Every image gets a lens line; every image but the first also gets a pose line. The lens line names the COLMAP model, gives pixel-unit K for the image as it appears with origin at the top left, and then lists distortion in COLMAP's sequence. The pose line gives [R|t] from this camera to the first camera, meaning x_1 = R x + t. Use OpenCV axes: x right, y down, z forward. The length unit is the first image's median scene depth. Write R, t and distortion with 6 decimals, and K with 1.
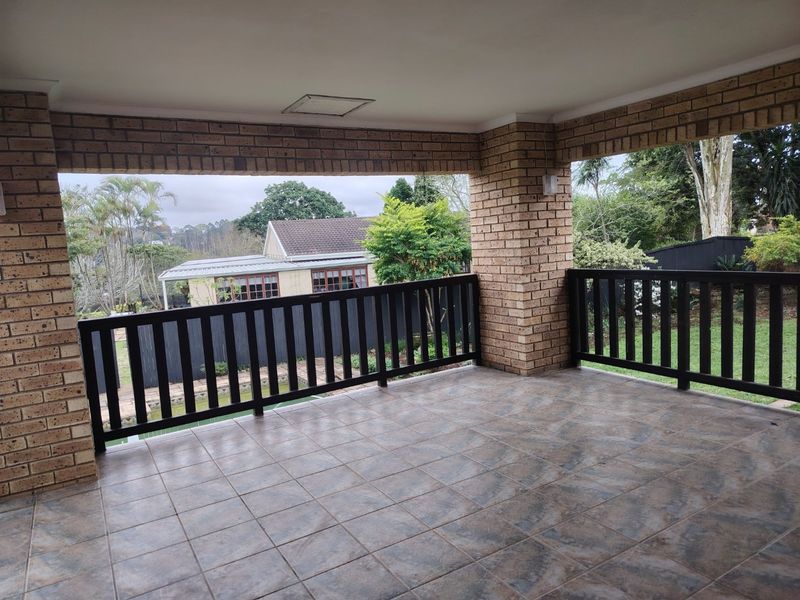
lens RADIAL K [[552.6, 0, 403.9], [0, 552.6, 299.5], [0, 0, 1]] dist [0.041788, -0.028520]
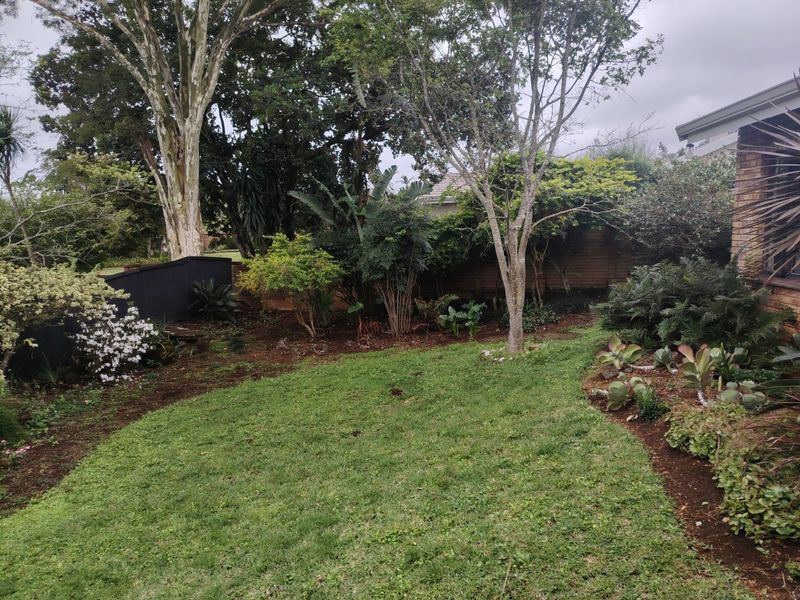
lens RADIAL K [[552.6, 0, 405.7], [0, 552.6, 296.0], [0, 0, 1]] dist [0.041788, -0.028520]
pose [[0.586430, -0.055082, 0.808125, 0.095385], [0.082525, 0.996557, 0.008039, -0.037944], [-0.805785, 0.061976, 0.588956, 0.287584]]
